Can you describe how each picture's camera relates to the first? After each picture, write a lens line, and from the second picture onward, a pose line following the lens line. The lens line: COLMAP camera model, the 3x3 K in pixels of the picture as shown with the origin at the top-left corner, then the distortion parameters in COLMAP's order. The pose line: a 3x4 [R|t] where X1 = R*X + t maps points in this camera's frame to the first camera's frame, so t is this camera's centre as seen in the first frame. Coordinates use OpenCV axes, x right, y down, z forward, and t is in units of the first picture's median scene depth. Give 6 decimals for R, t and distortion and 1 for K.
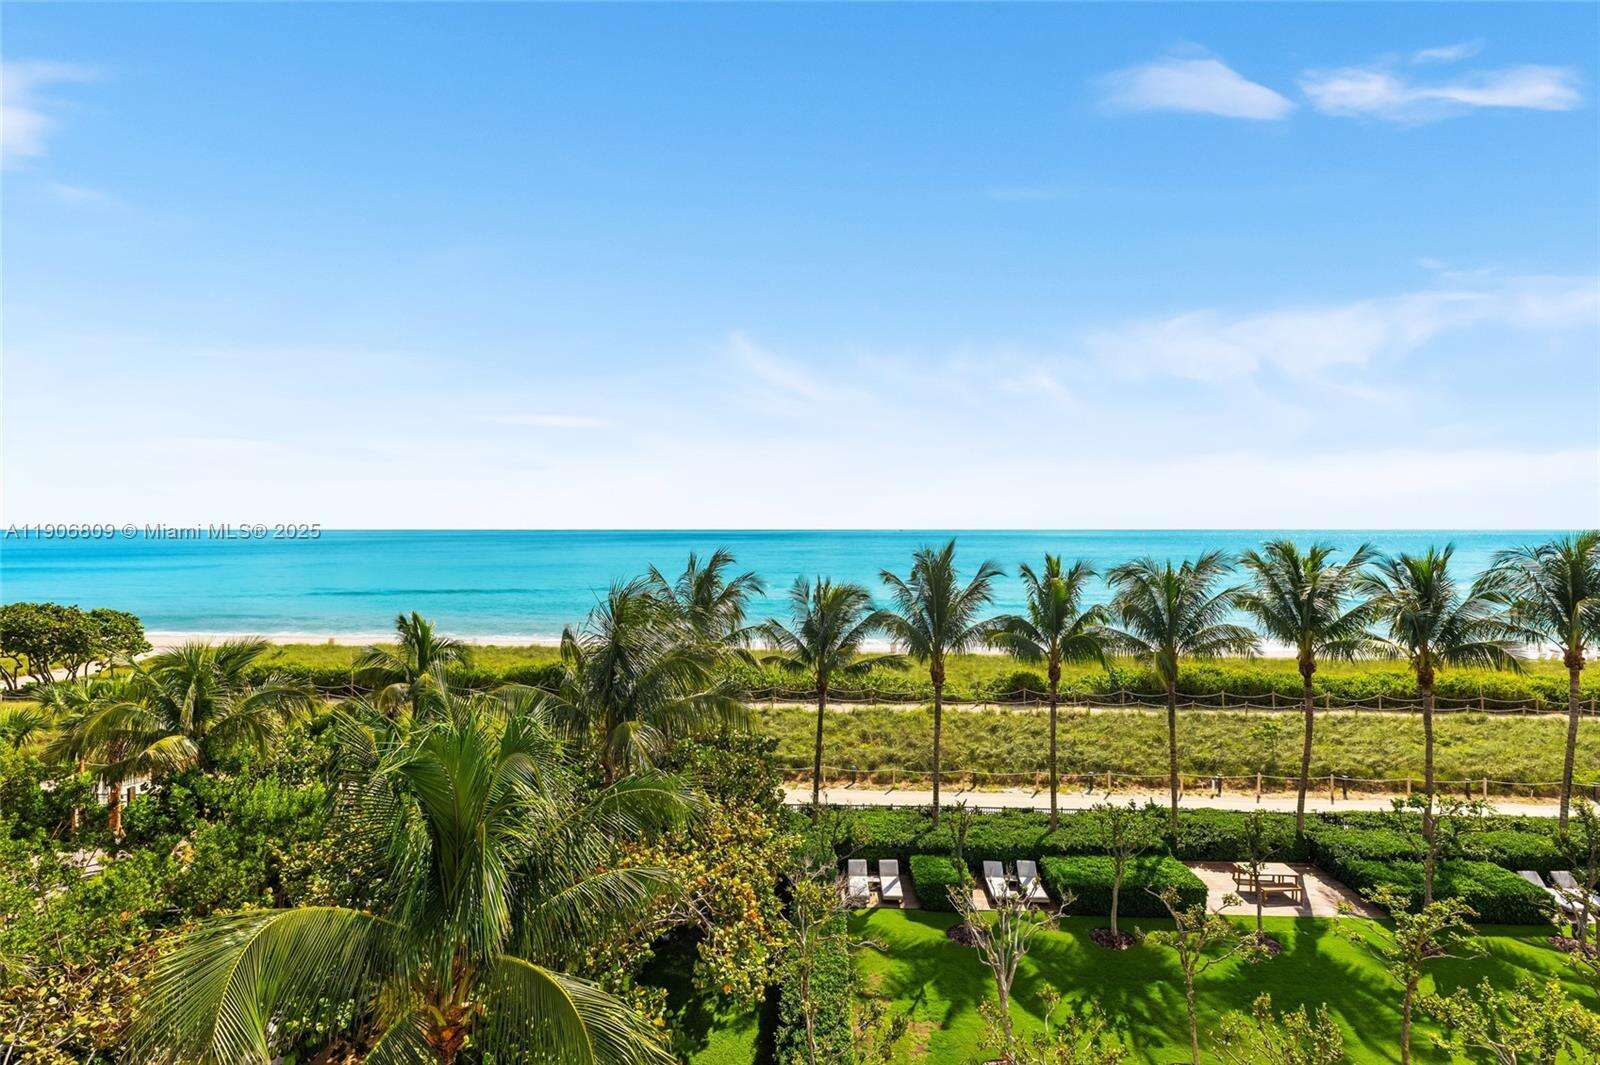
lens RADIAL K [[741.5, 0, 784.6], [0, 741.5, 530.0], [0, 0, 1]] dist [0.003507, -0.000196]
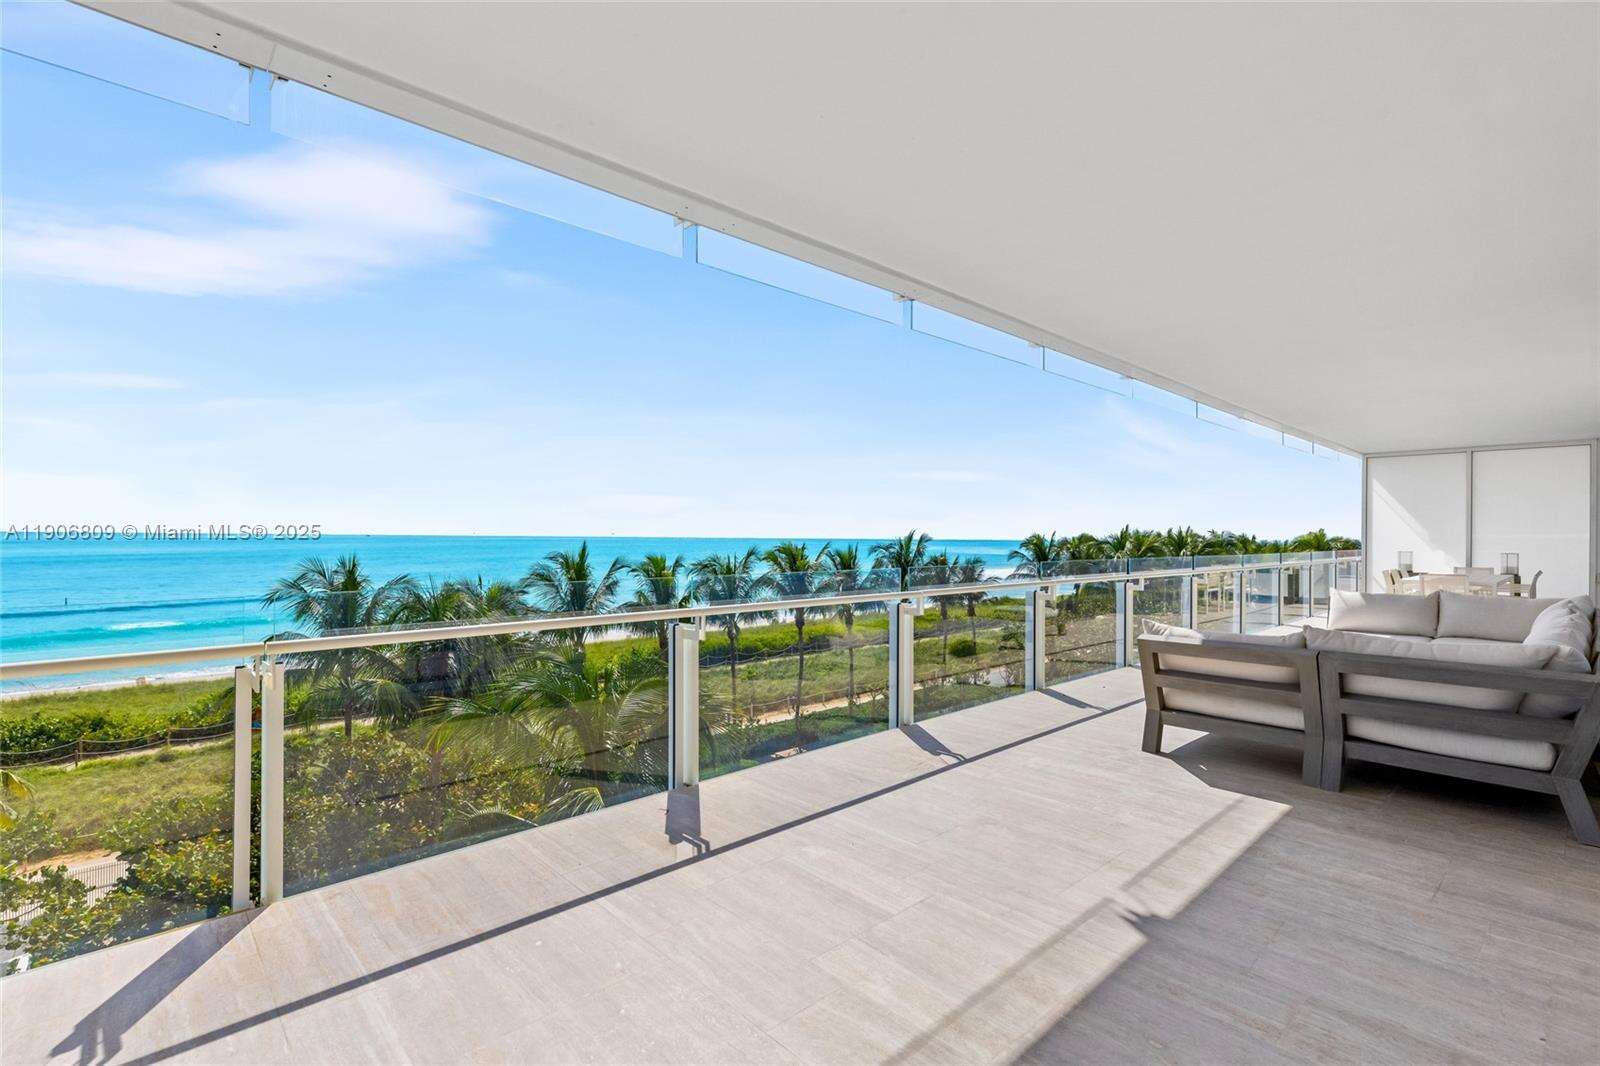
lens RADIAL K [[741.5, 0, 795.9], [0, 741.5, 537.5], [0, 0, 1]] dist [0.003507, -0.000196]
pose [[0.707940, -0.001934, 0.706270, -0.392586], [-0.002454, 0.999983, 0.005198, -0.002295], [-0.706268, -0.005413, 0.707924, -0.094427]]
